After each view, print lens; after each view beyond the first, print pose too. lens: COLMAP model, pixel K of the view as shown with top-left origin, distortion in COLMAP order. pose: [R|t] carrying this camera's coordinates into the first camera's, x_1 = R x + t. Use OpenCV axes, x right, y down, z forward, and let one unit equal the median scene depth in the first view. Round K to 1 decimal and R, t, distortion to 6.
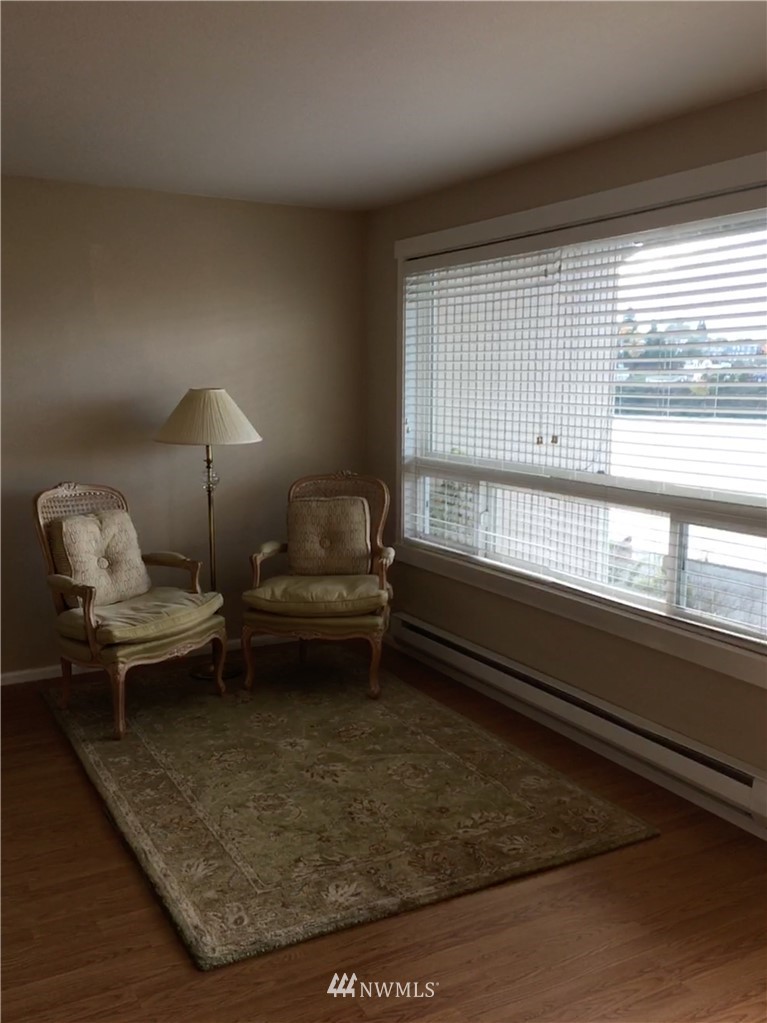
lens RADIAL K [[931.4, 0, 383.5], [0, 931.4, 511.5], [0, 0, 1]] dist [0.007895, -0.000557]
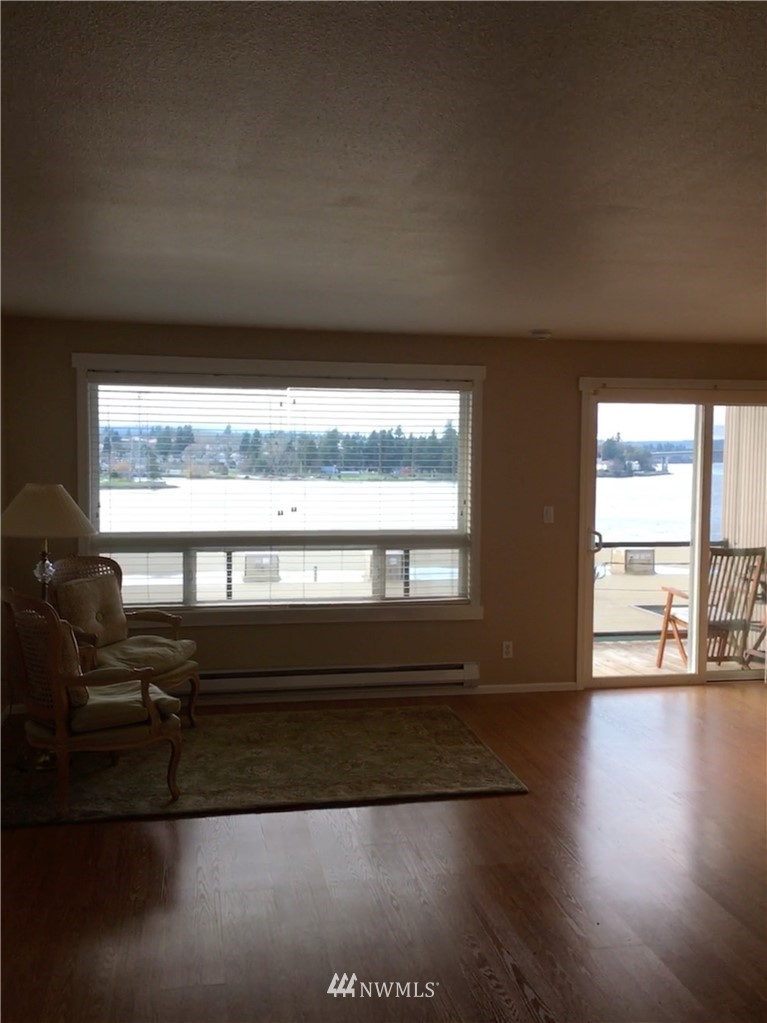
lens RADIAL K [[931.4, 0, 383.5], [0, 931.4, 511.5], [0, 0, 1]] dist [0.007895, -0.000557]
pose [[0.307239, -0.055665, 0.950003, -1.368146], [0.129969, 0.991388, 0.016057, -0.089008], [-0.942715, 0.118537, 0.311828, 0.421732]]
